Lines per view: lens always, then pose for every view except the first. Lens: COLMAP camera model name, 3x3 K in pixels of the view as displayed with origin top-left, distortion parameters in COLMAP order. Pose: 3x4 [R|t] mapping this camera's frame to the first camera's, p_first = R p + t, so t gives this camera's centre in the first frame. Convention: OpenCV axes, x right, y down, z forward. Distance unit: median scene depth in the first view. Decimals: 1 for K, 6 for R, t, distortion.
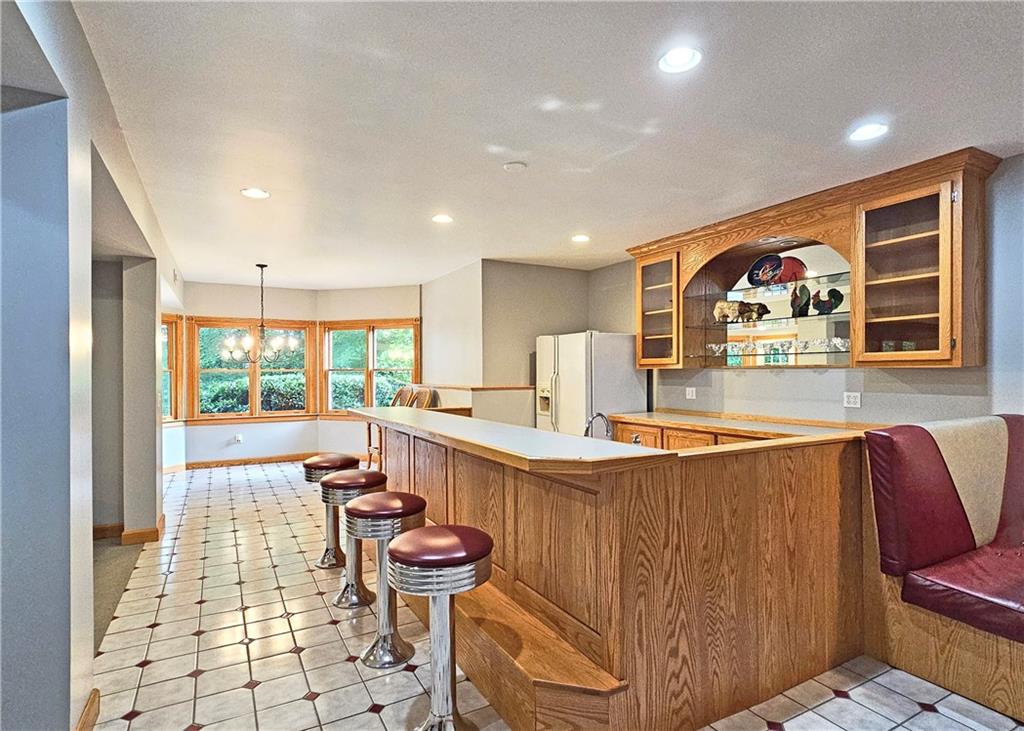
lens RADIAL K [[540.8, 0, 512.0], [0, 540.8, 365.5], [0, 0, 1]] dist [0.025129, -0.000037]
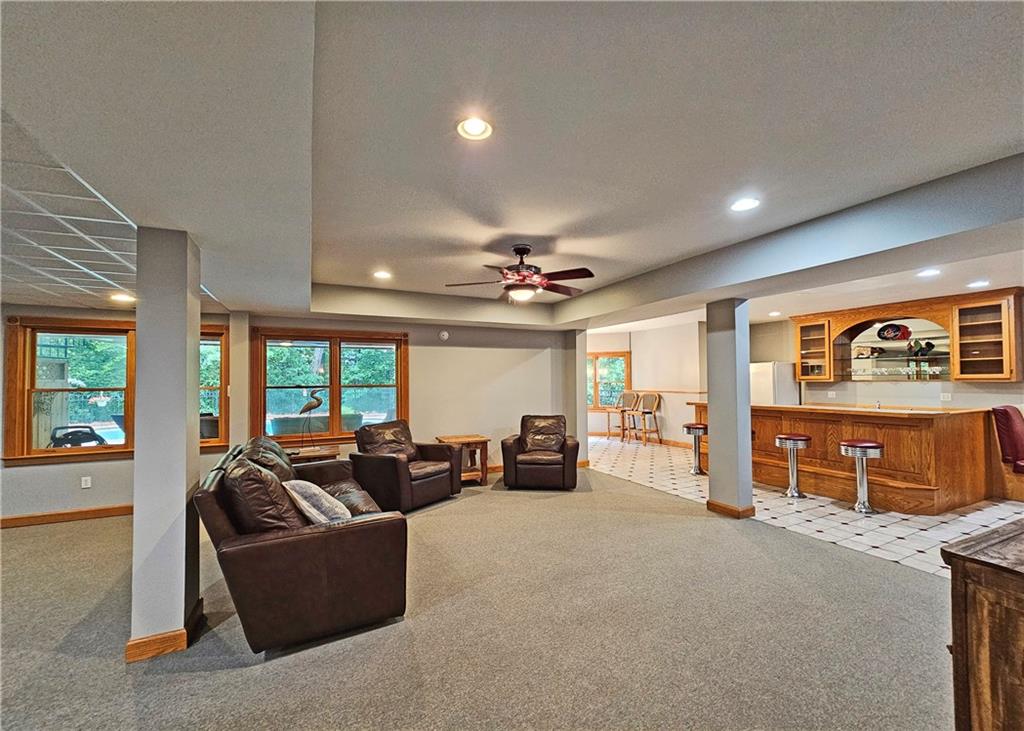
lens RADIAL K [[417.1, 0, 512.0], [0, 417.1, 365.5], [0, 0, 1]] dist [0.000534, -0.000054]
pose [[0.998042, -0.003954, -0.062429, -0.992903], [0.002264, 0.999630, -0.027108, -0.018485], [0.062513, 0.026913, 0.997681, -0.730236]]
